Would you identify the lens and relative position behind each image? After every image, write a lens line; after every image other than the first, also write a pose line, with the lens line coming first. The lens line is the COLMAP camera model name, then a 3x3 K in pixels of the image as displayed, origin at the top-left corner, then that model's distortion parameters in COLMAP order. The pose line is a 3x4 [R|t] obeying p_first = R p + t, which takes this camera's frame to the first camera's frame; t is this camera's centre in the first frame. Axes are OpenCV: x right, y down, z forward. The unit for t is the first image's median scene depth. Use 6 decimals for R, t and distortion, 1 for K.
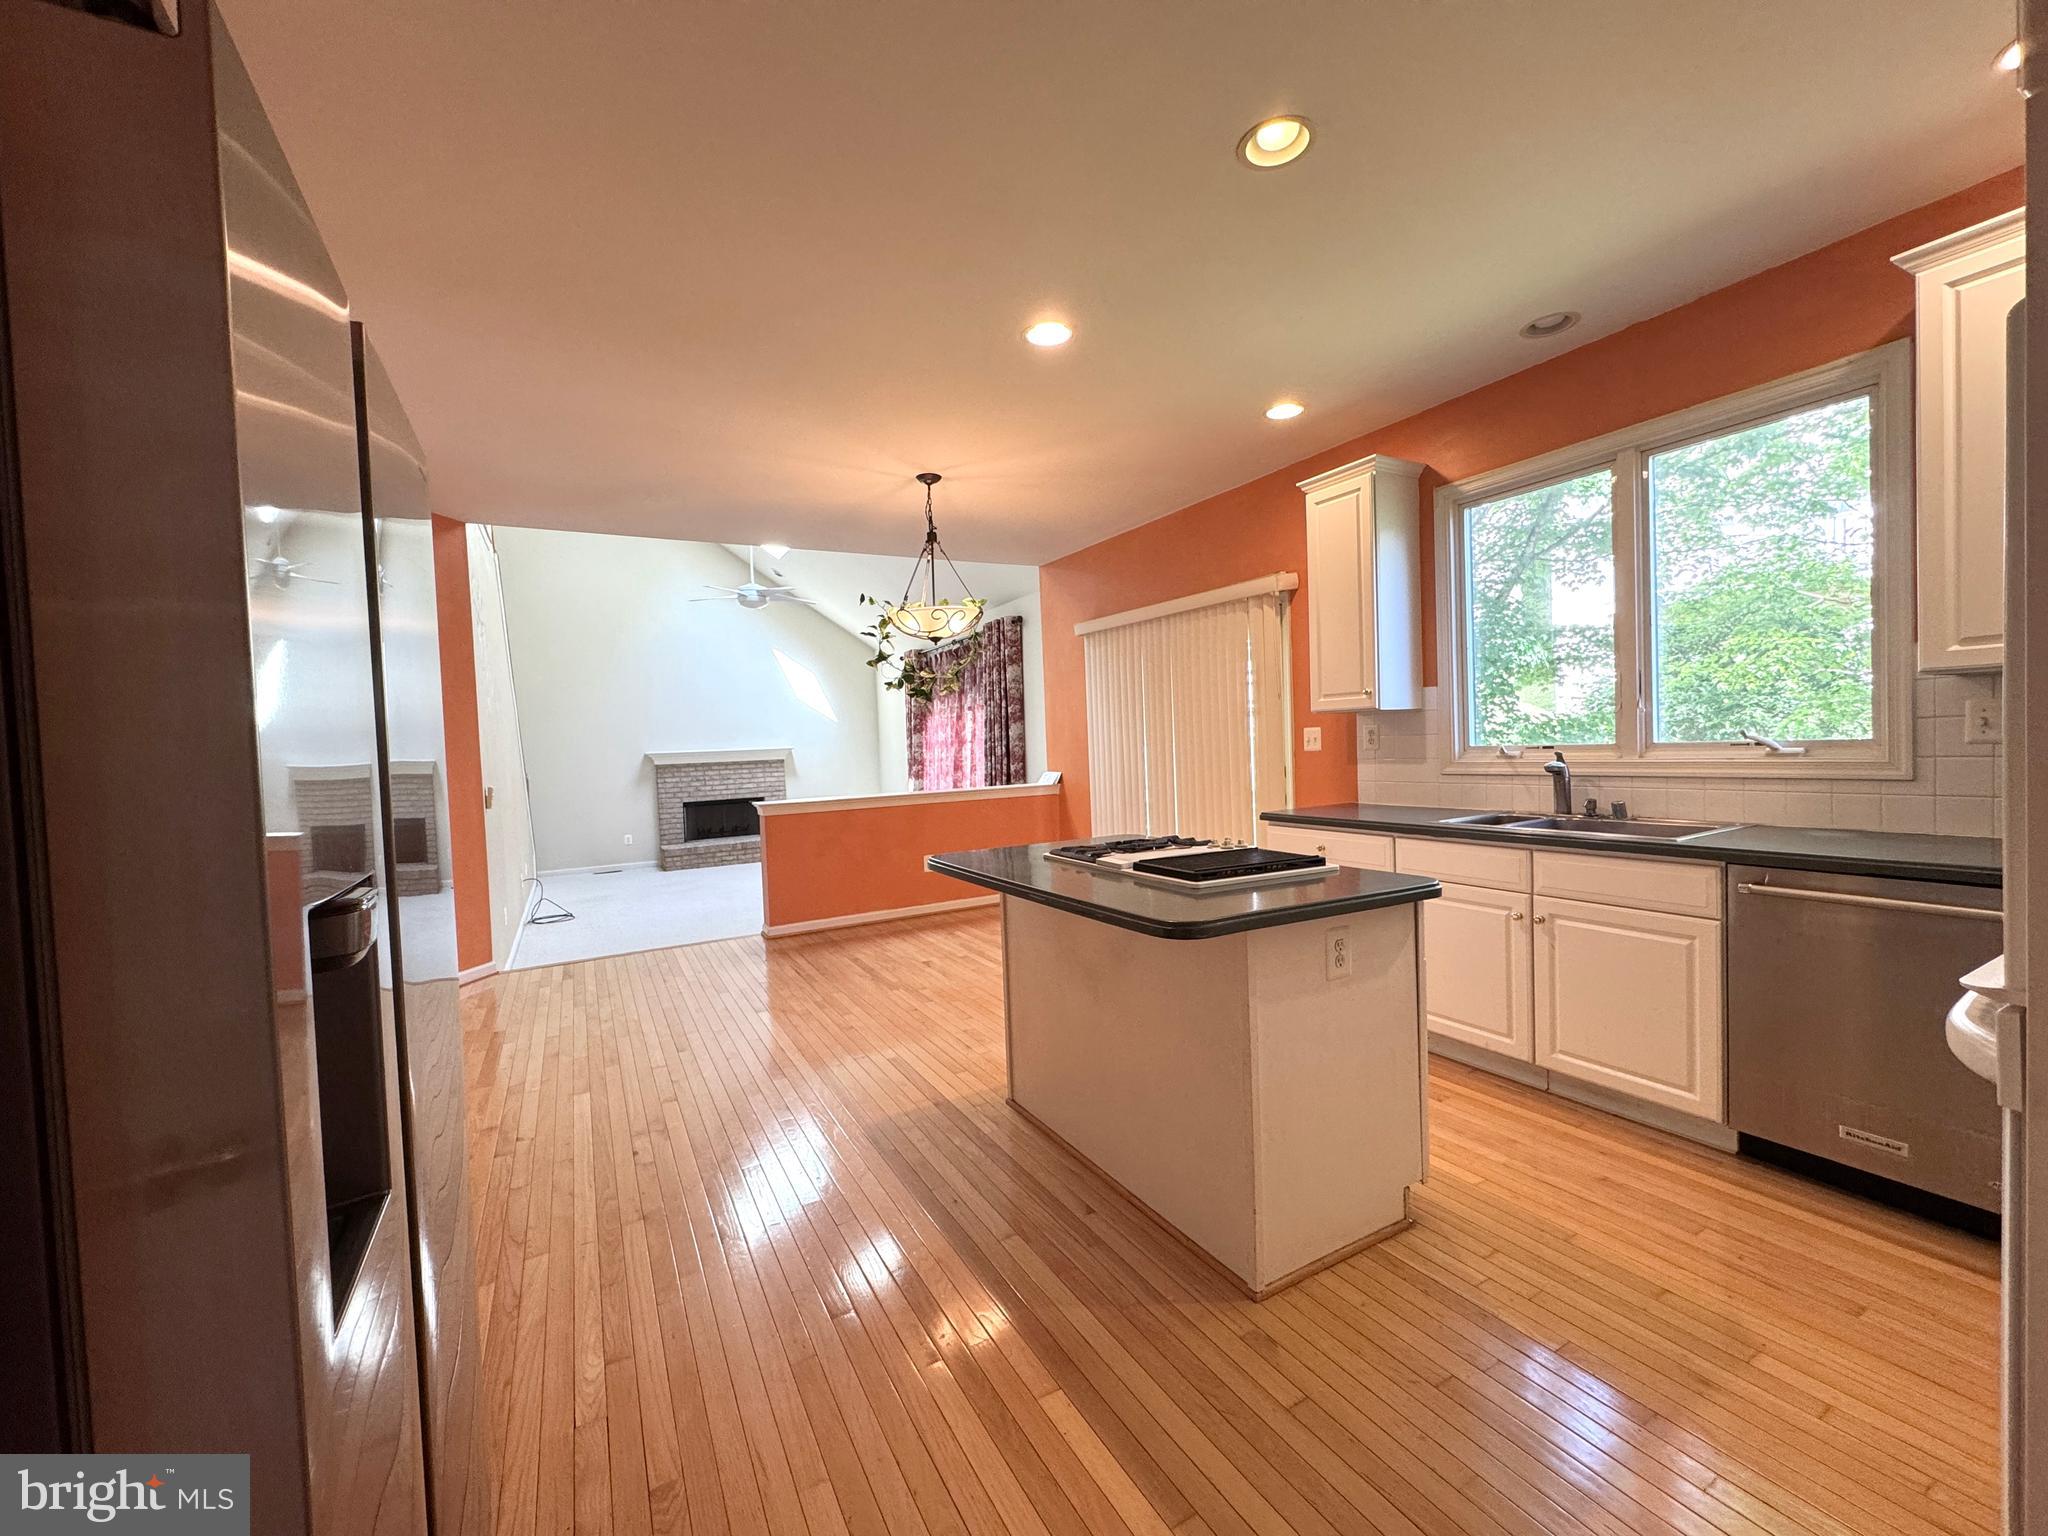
lens RADIAL K [[817.5, 0, 1022.1], [0, 817.5, 767.2], [0, 0, 1]] dist [-0.002842, 0.000116]
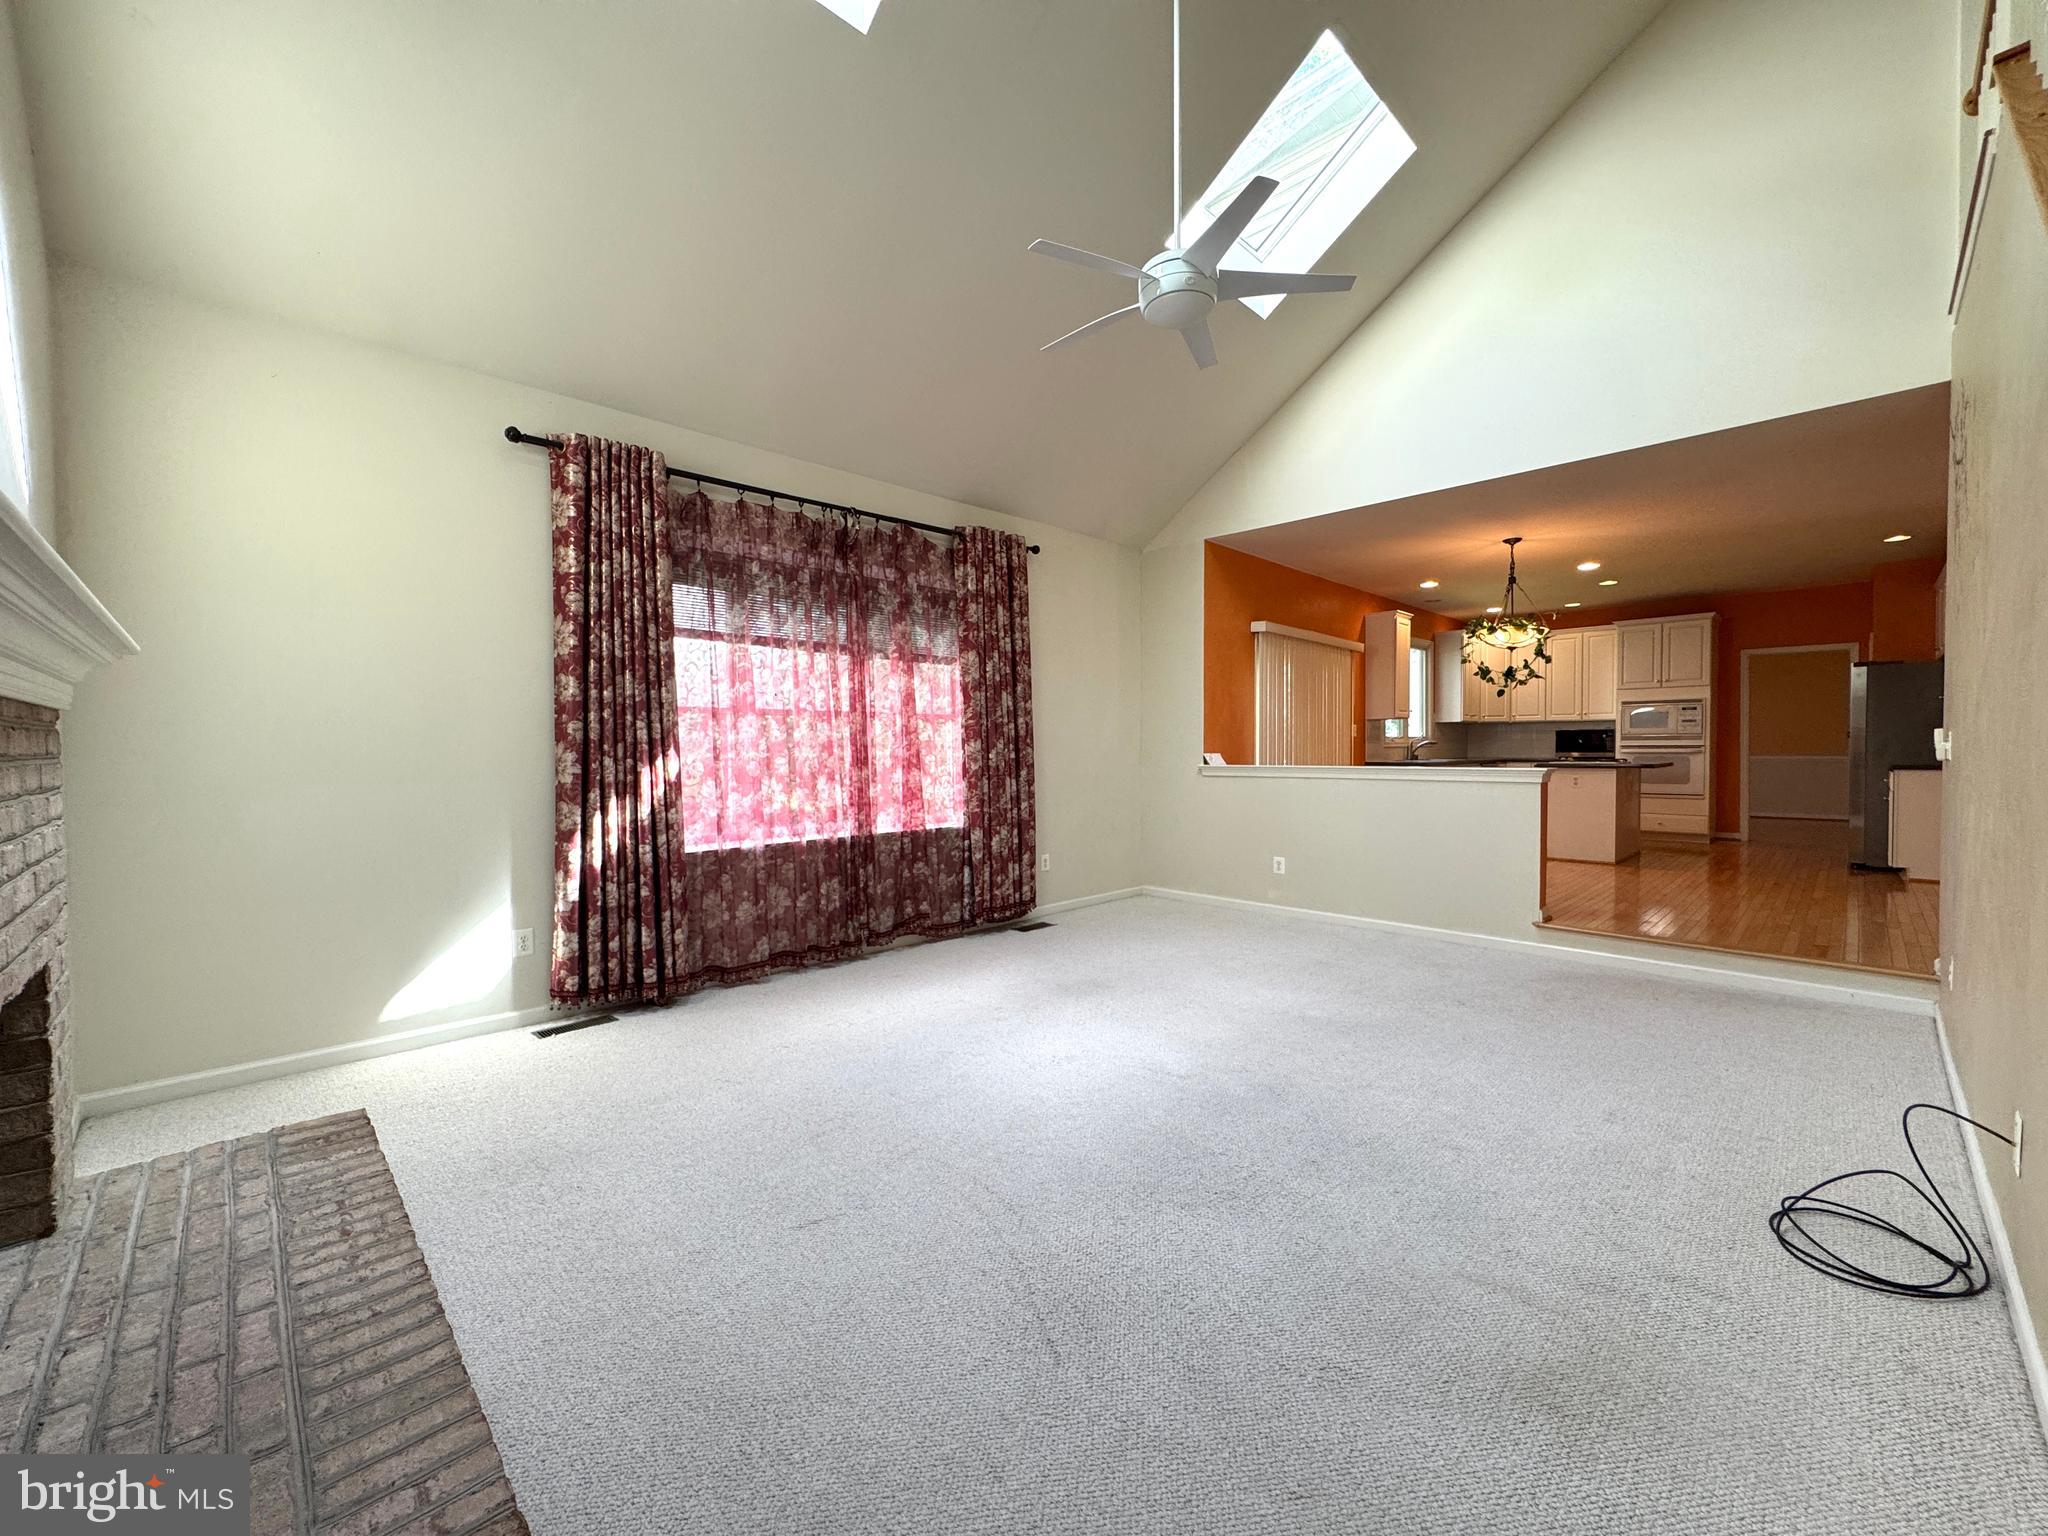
lens RADIAL K [[817.5, 0, 1022.1], [0, 817.5, 767.2], [0, 0, 1]] dist [-0.002842, 0.000116]
pose [[-0.263025, 0.014089, 0.964686, -1.214669], [0.042641, 0.999086, -0.002965, 0.022359], [-0.963846, 0.040356, -0.263386, 2.111472]]
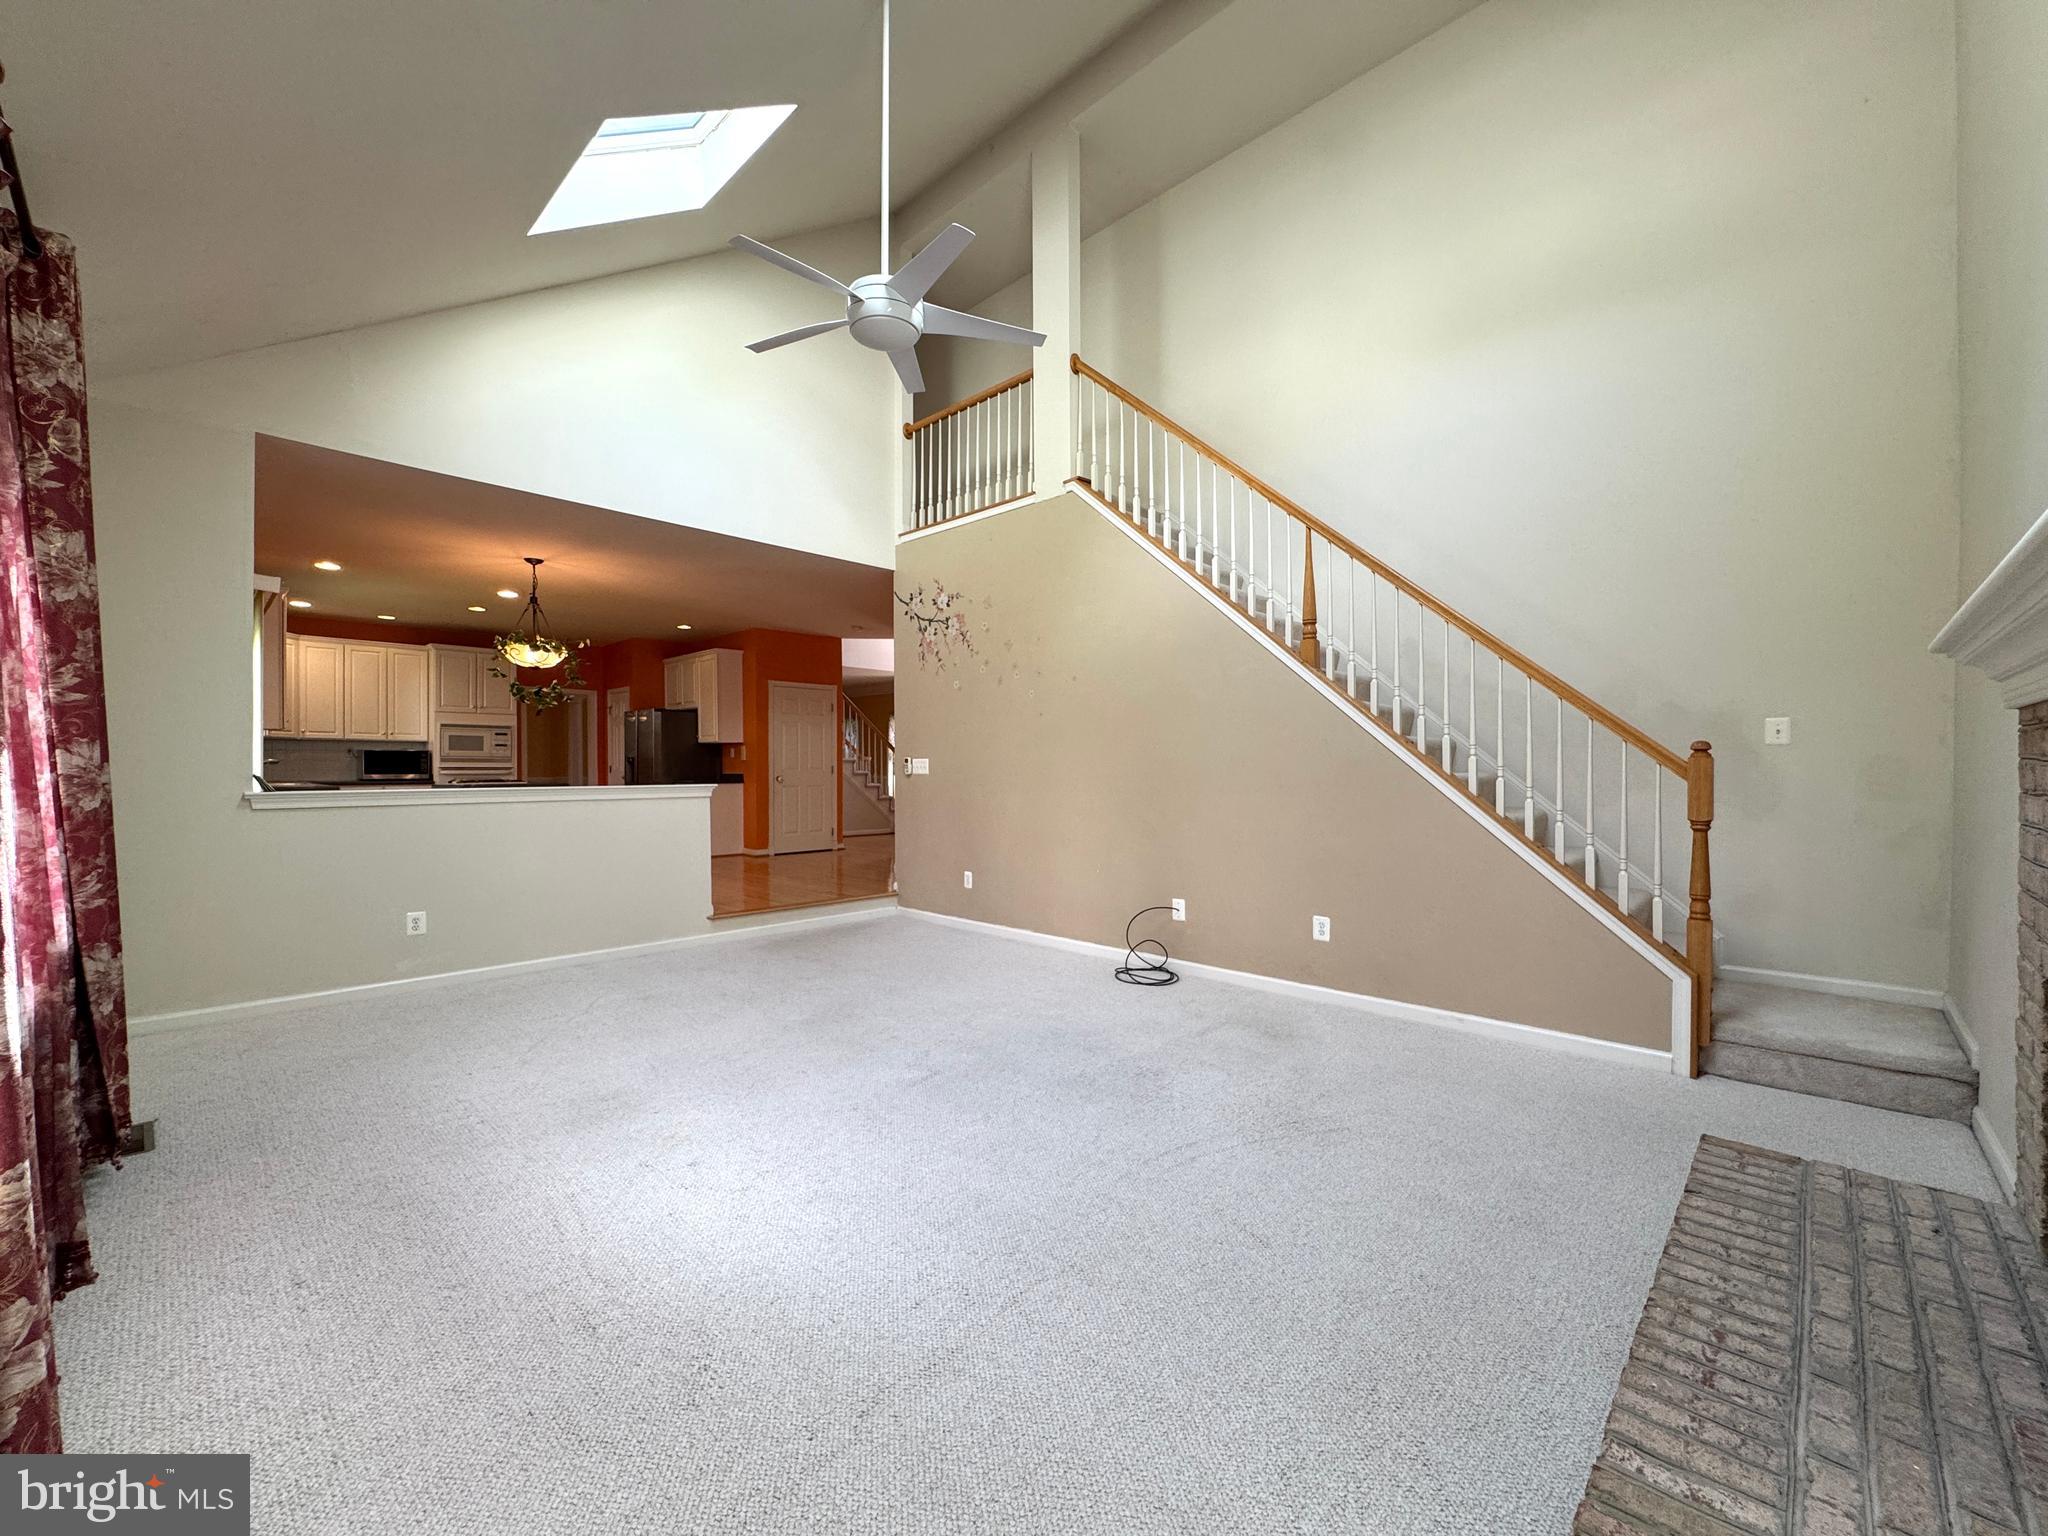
lens RADIAL K [[817.5, 0, 1022.1], [0, 817.5, 767.2], [0, 0, 1]] dist [-0.002842, 0.000116]
pose [[-0.957266, 0.035790, -0.286987, -0.484612], [0.026422, 0.998986, 0.036452, -0.008852], [0.288000, 0.027312, -0.957241, 2.507510]]
